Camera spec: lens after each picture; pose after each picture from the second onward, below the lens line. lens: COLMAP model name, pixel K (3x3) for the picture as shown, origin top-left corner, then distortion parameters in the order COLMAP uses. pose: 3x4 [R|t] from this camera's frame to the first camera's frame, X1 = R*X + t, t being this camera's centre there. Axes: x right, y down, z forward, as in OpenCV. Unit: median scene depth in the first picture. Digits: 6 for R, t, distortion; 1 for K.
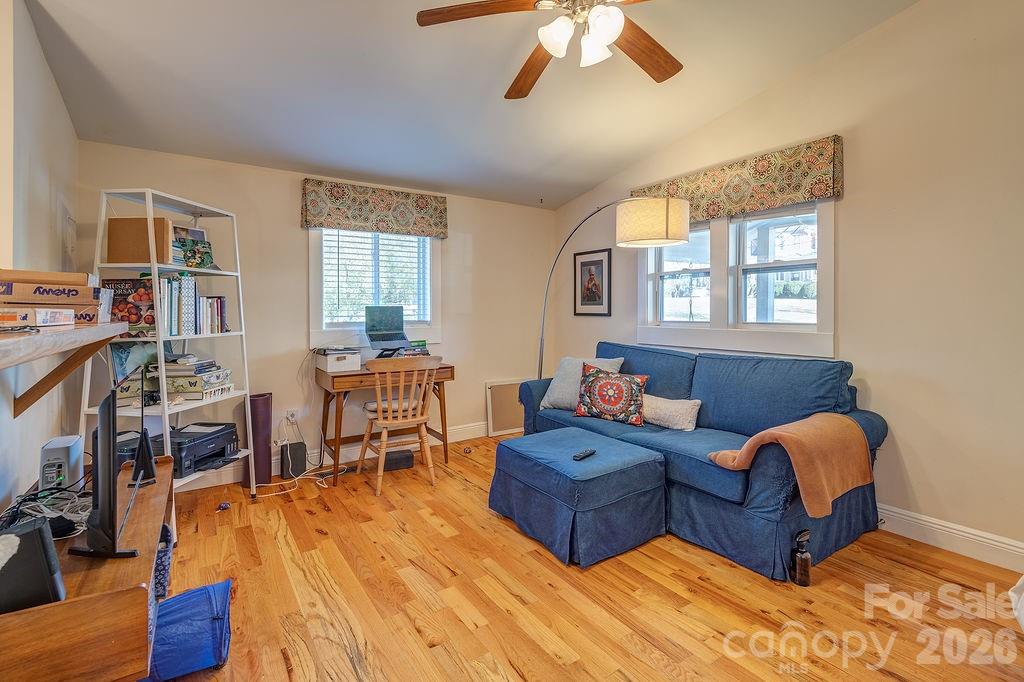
lens RADIAL K [[477.0, 0, 515.0], [0, 477.0, 315.0], [0, 0, 1]] dist [0.016939, -0.000384]
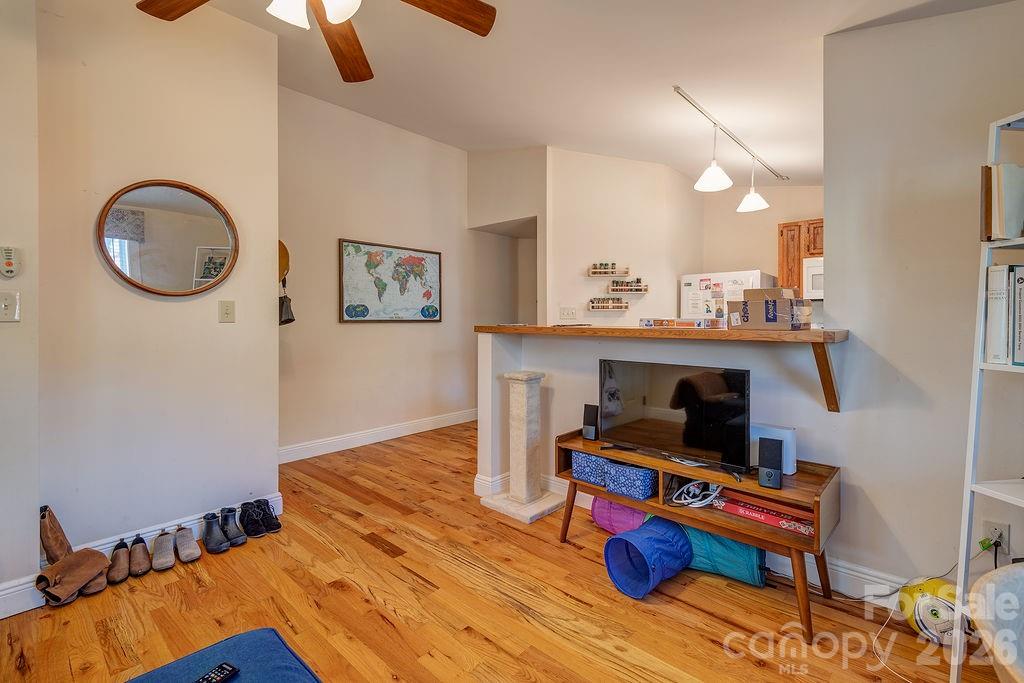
lens RADIAL K [[477.0, 0, 515.0], [0, 477.0, 315.5], [0, 0, 1]] dist [0.016939, -0.000384]
pose [[-0.973892, 0.004404, -0.226969, -0.018659], [0.004091, 0.999990, 0.001848, -0.014240], [0.226975, 0.000871, -0.973900, 1.193286]]
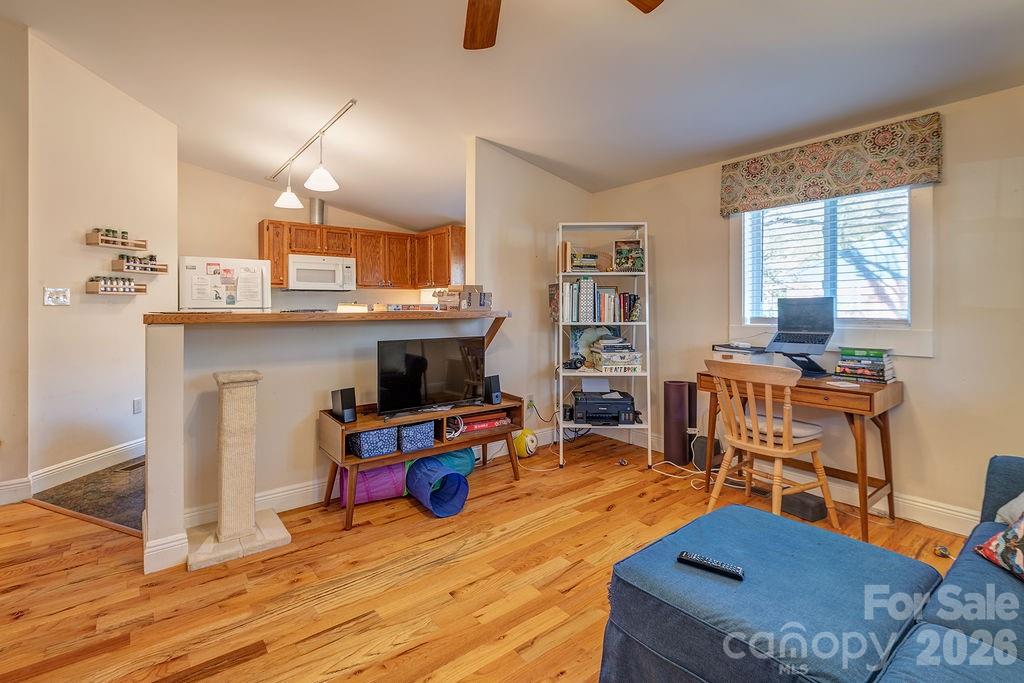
lens RADIAL K [[468.1, 0, 512.7], [0, 468.1, 307.4], [0, 0, 1]] dist [0.012893, -0.001037]
pose [[0.078226, 0.006971, -0.996911, 0.553089], [-0.005853, 0.999962, 0.006533, -0.006830], [0.996918, 0.005324, 0.078264, 0.602375]]
